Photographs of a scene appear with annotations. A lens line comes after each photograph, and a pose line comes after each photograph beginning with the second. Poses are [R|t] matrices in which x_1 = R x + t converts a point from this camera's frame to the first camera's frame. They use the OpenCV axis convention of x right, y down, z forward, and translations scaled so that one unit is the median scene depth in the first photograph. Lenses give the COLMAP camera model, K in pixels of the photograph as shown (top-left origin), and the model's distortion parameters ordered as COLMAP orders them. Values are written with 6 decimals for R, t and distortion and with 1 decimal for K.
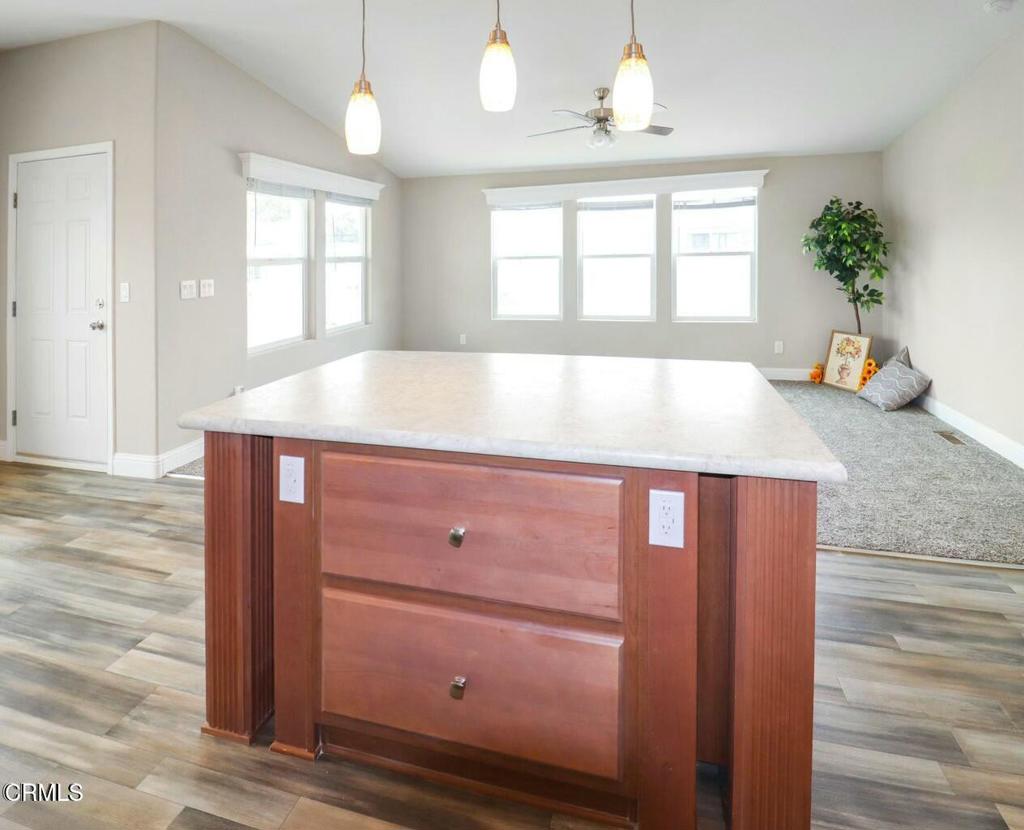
lens RADIAL K [[536.7, 0, 541.5], [0, 536.7, 287.5], [0, 0, 1]] dist [0.001288, -0.002644]
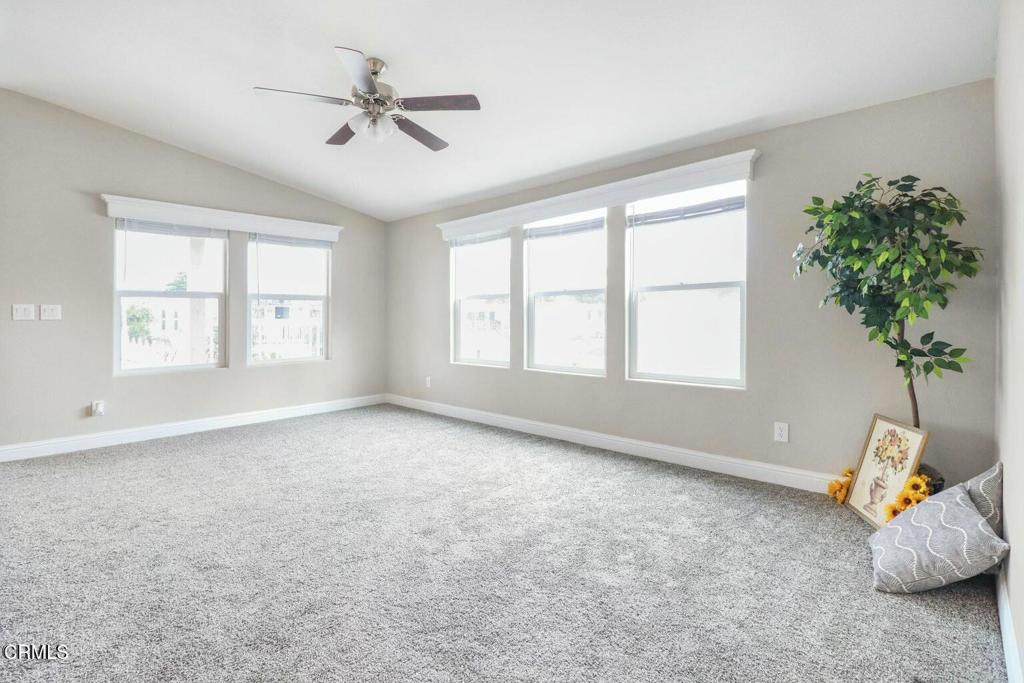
lens RADIAL K [[480.8, 0, 470.4], [0, 480.8, 330.3], [0, 0, 1]] dist [-0.000659, 0.000476]
pose [[0.864119, 0.024596, -0.502687, 0.442871], [-0.034797, 0.999335, -0.010920, 0.012780], [0.502084, 0.026928, 0.864400, 0.361676]]
